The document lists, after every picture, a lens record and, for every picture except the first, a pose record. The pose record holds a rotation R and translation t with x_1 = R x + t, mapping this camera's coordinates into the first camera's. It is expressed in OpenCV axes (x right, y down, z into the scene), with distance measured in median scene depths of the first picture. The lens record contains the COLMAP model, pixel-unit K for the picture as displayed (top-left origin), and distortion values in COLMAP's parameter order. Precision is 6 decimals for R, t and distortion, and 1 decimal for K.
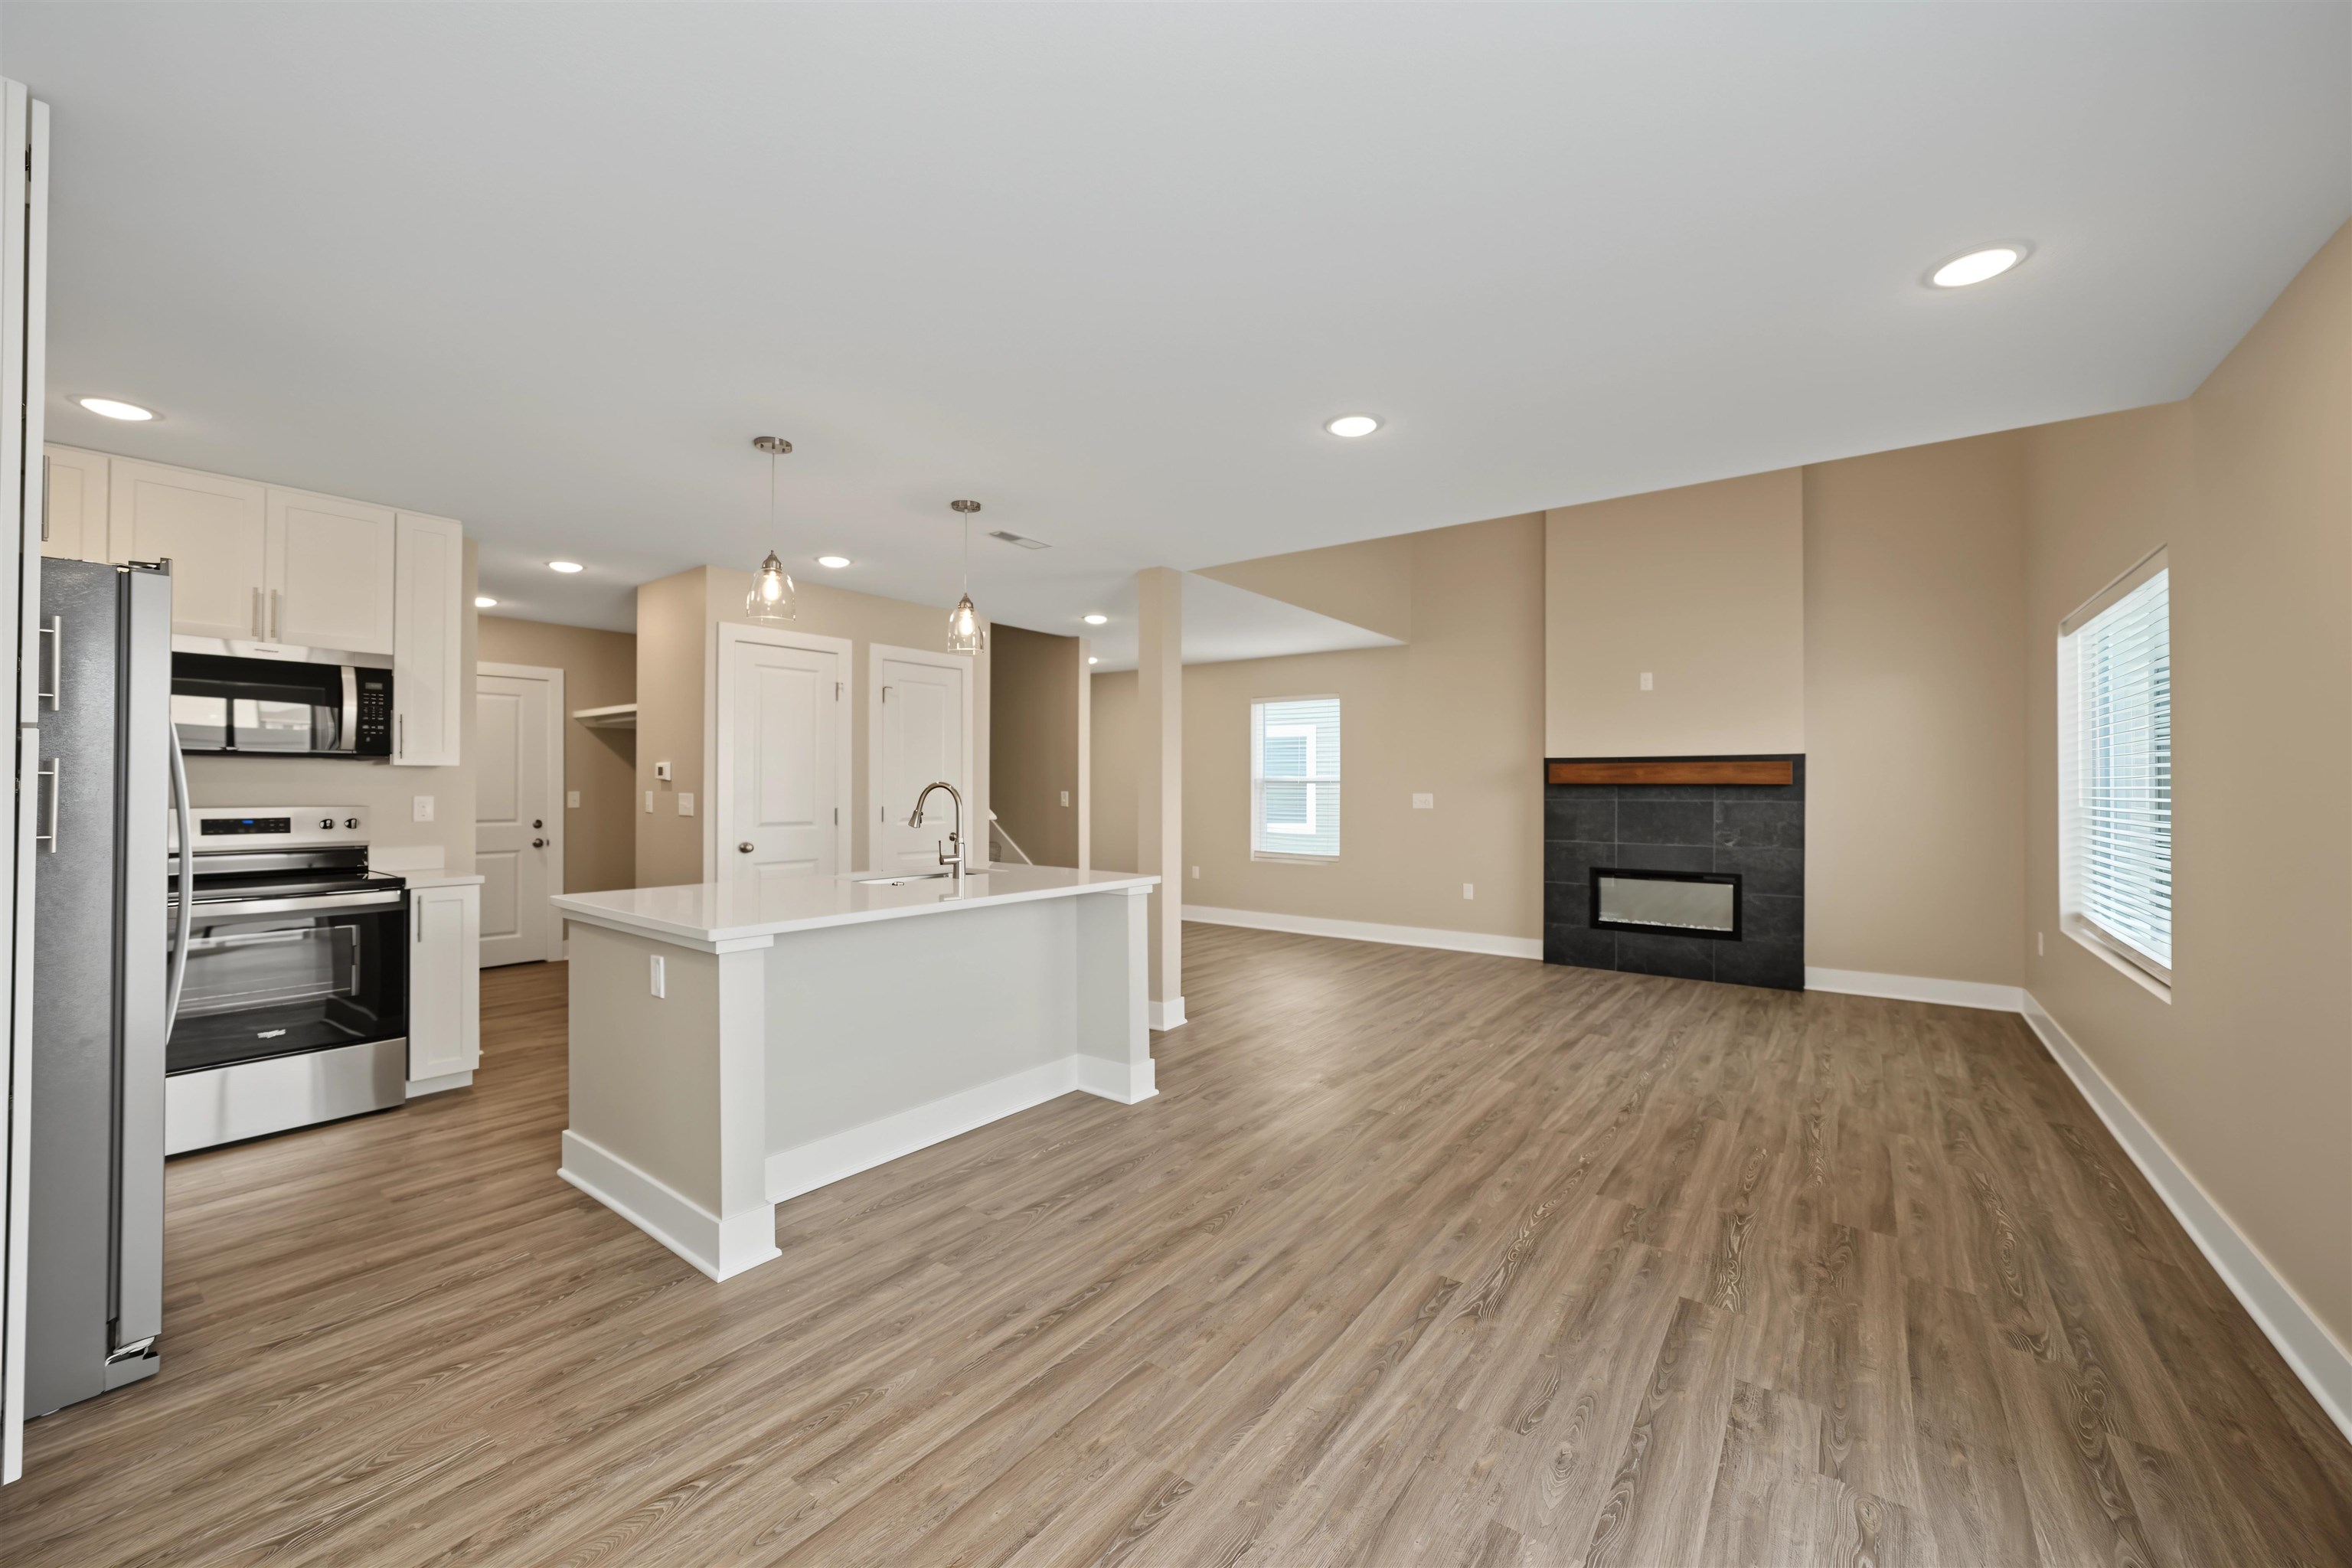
lens RADIAL K [[901.4, 0, 1185.5], [0, 901.4, 776.7], [0, 0, 1]] dist [-0.023205, 0.006754]
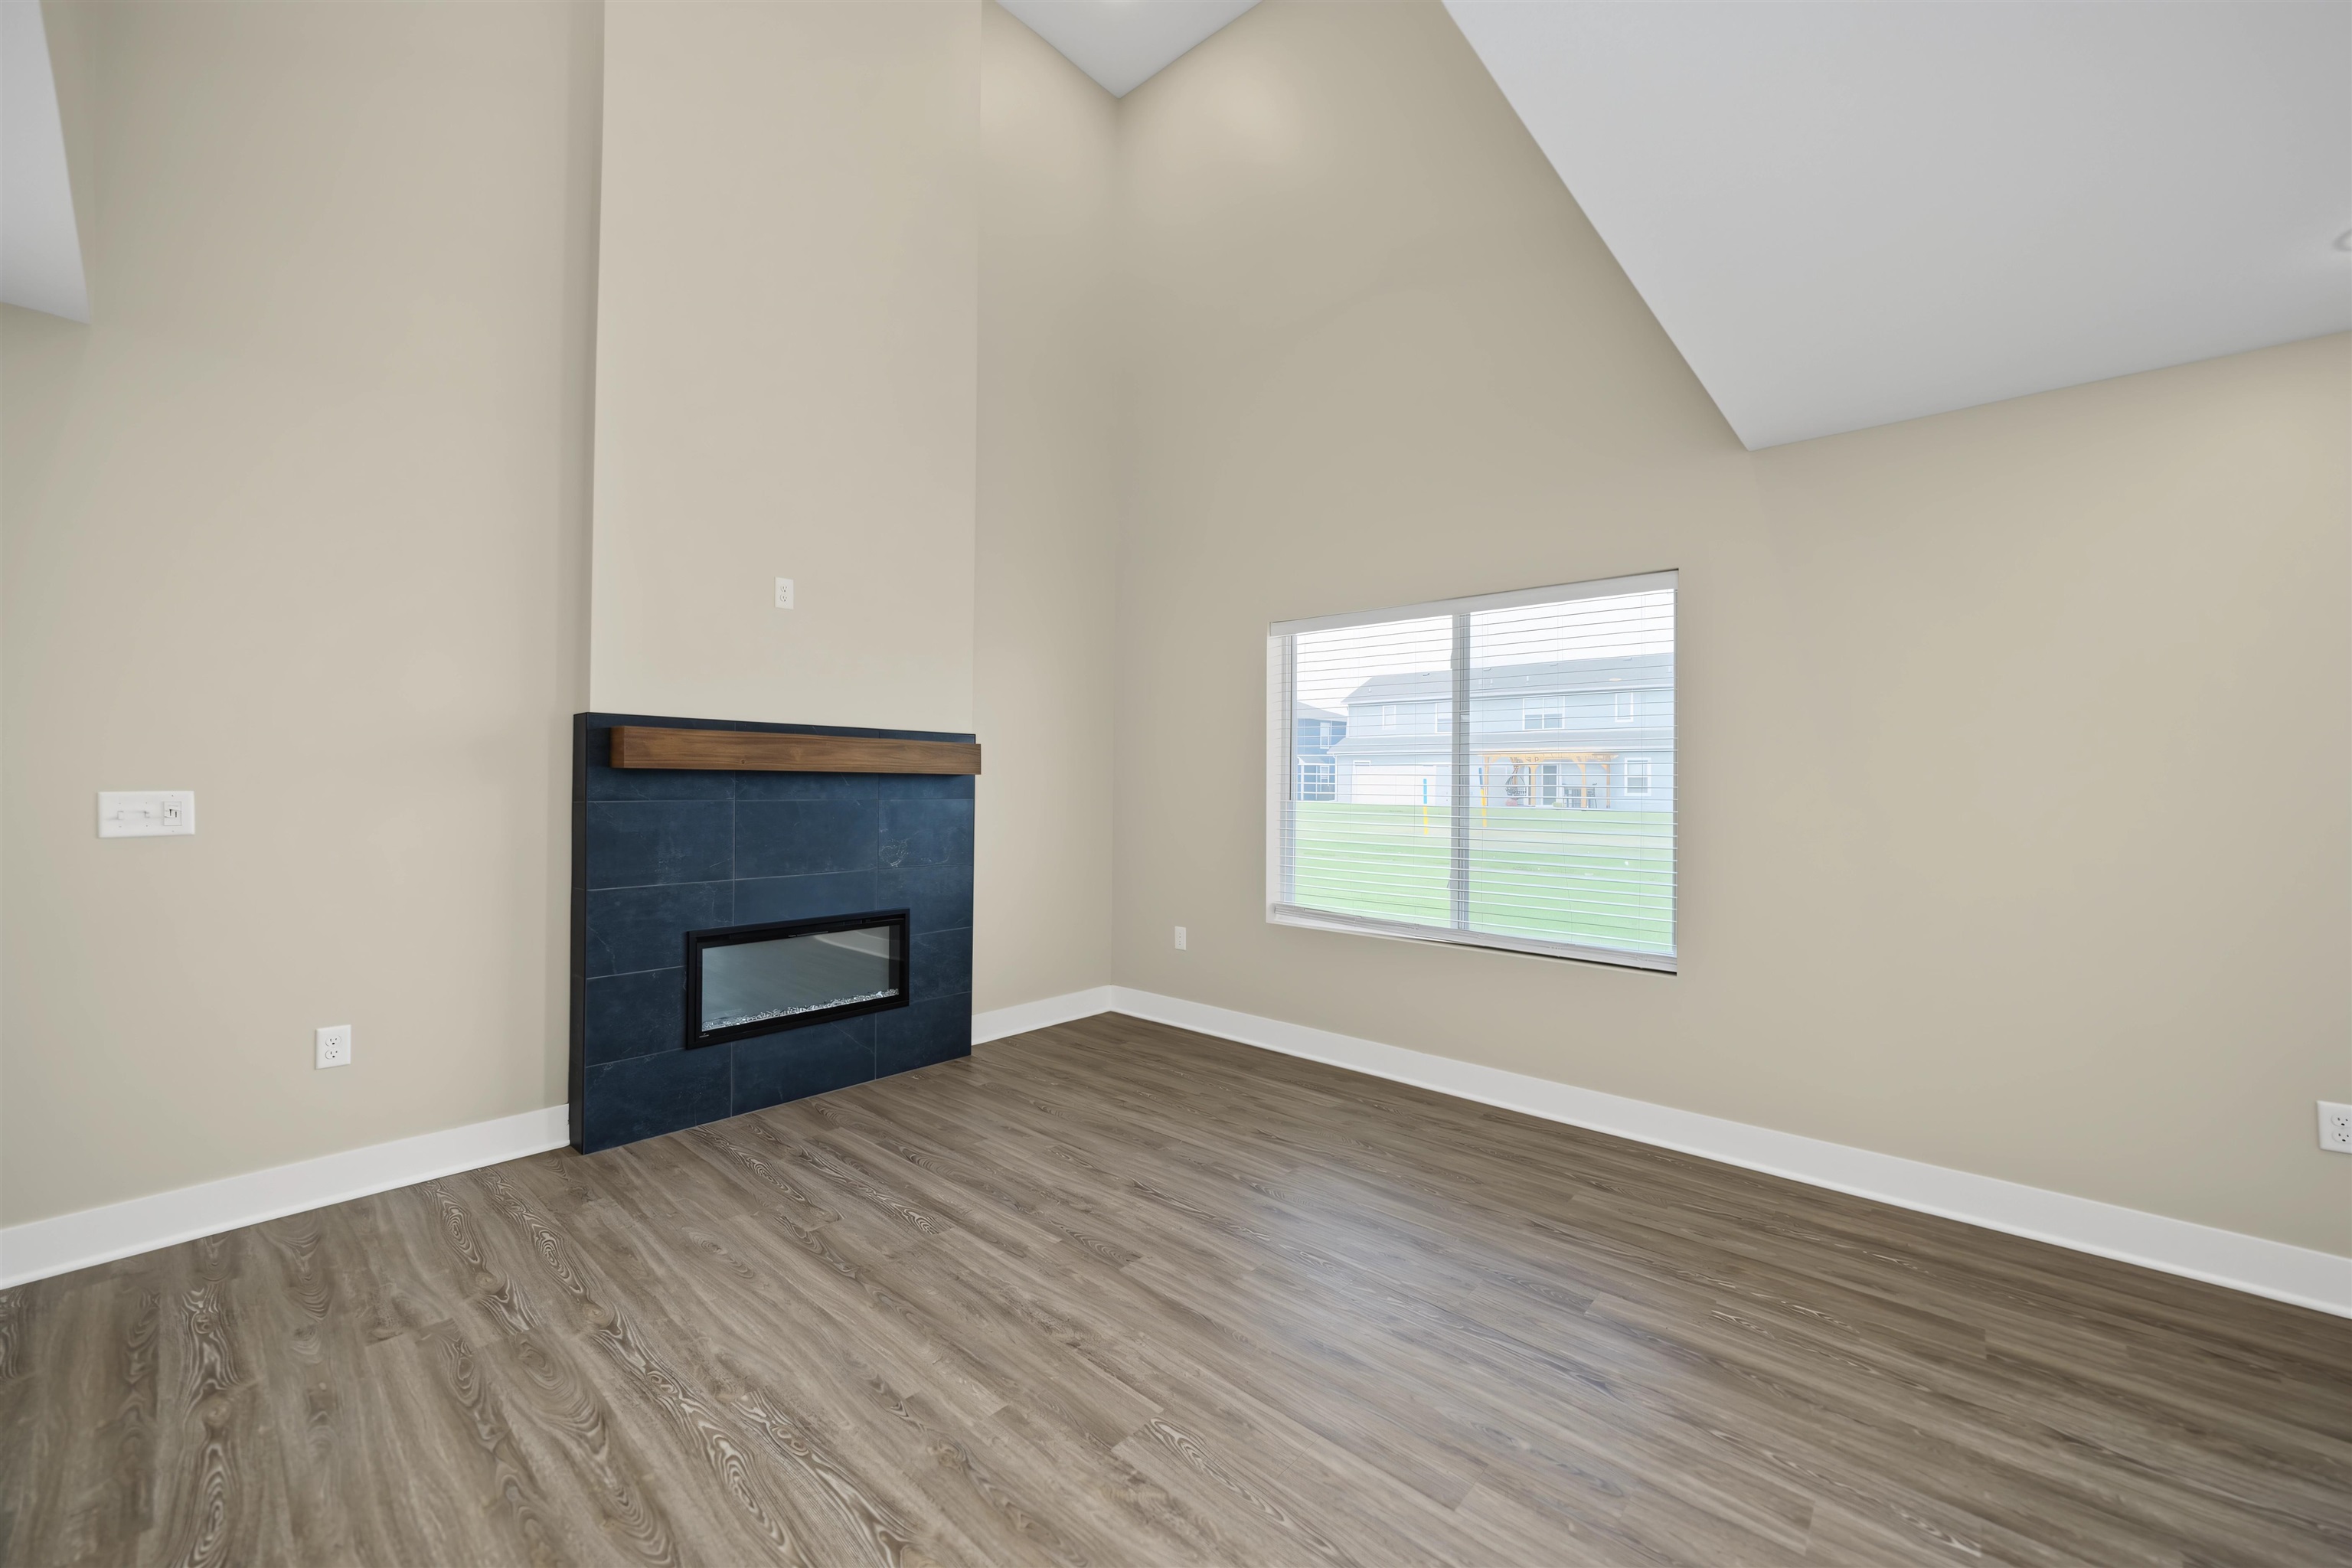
lens RADIAL K [[901.4, 0, 1180.4], [0, 901.4, 783.7], [0, 0, 1]] dist [-0.023205, 0.006754]
pose [[0.080017, -0.001856, 0.996792, -0.061331], [-0.022643, 0.999737, 0.003679, 0.013829], [-0.996536, -0.022864, 0.079954, 1.173283]]
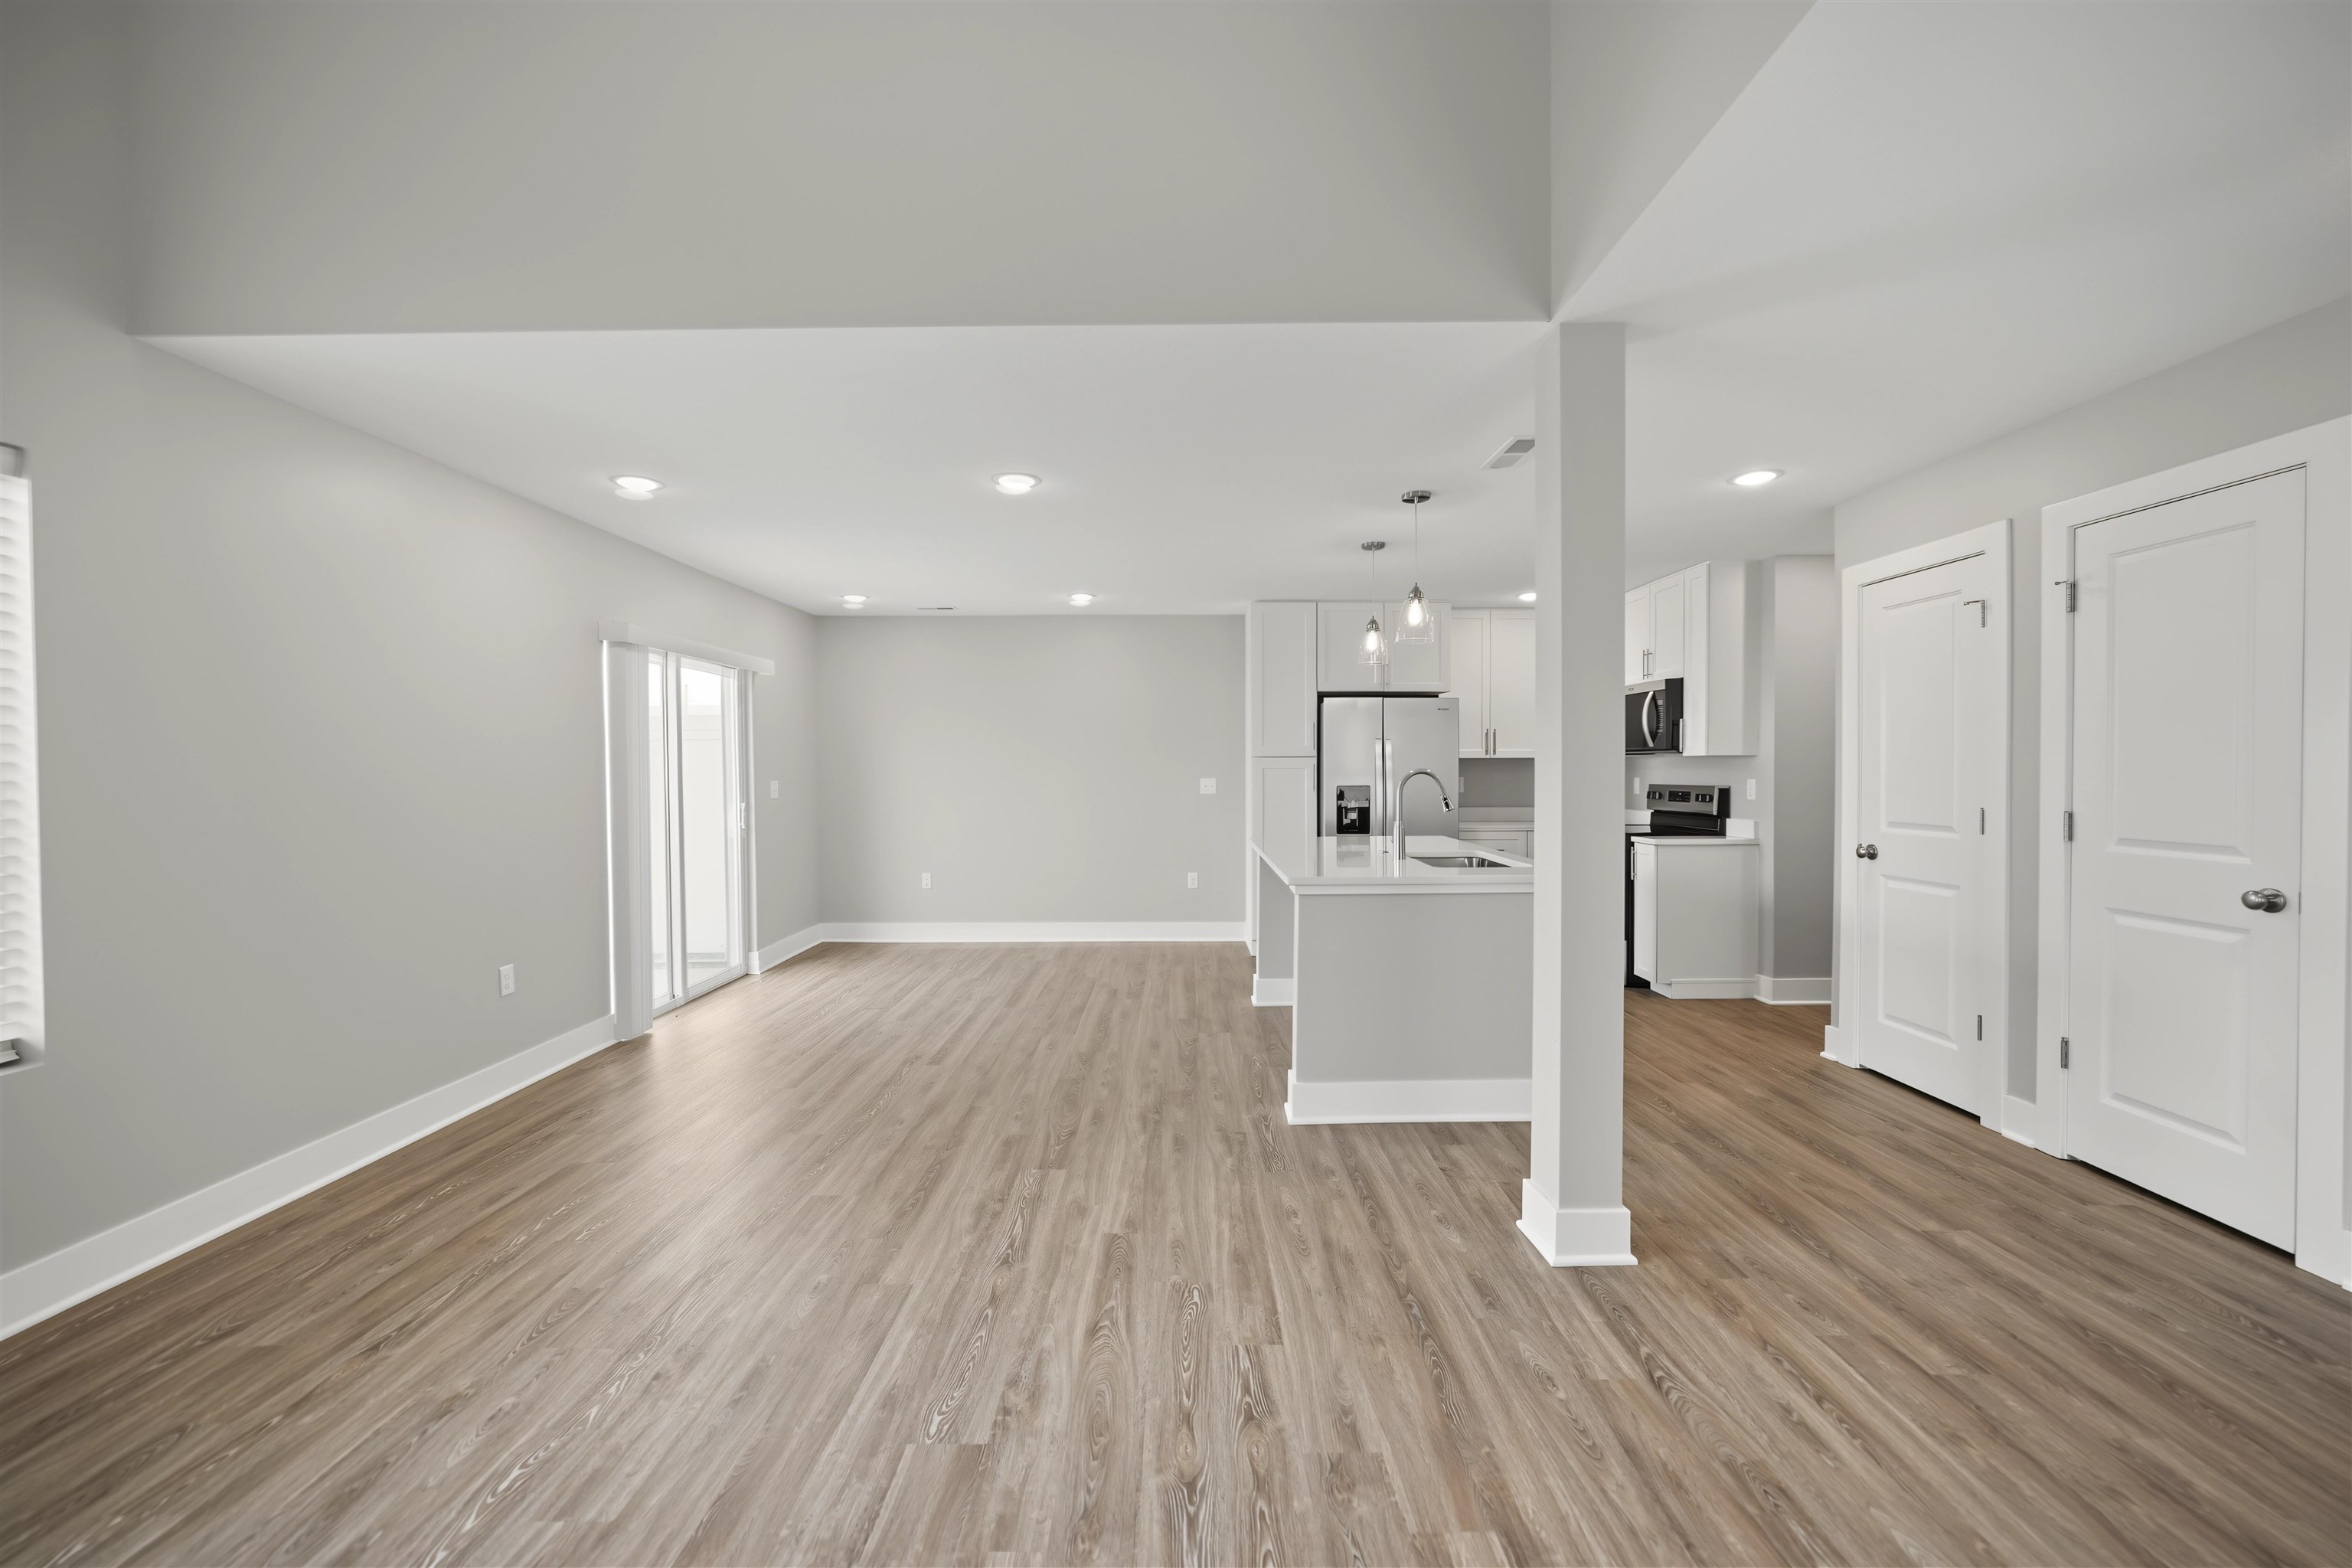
lens RADIAL K [[901.4, 0, 1176.9], [0, 901.4, 790.4], [0, 0, 1]] dist [-0.023205, 0.006754]
pose [[-0.803537, 0.015769, -0.595045, 0.588497], [0.009694, 0.999863, 0.013405, 0.013043], [0.595175, 0.005003, -0.803580, 1.672142]]
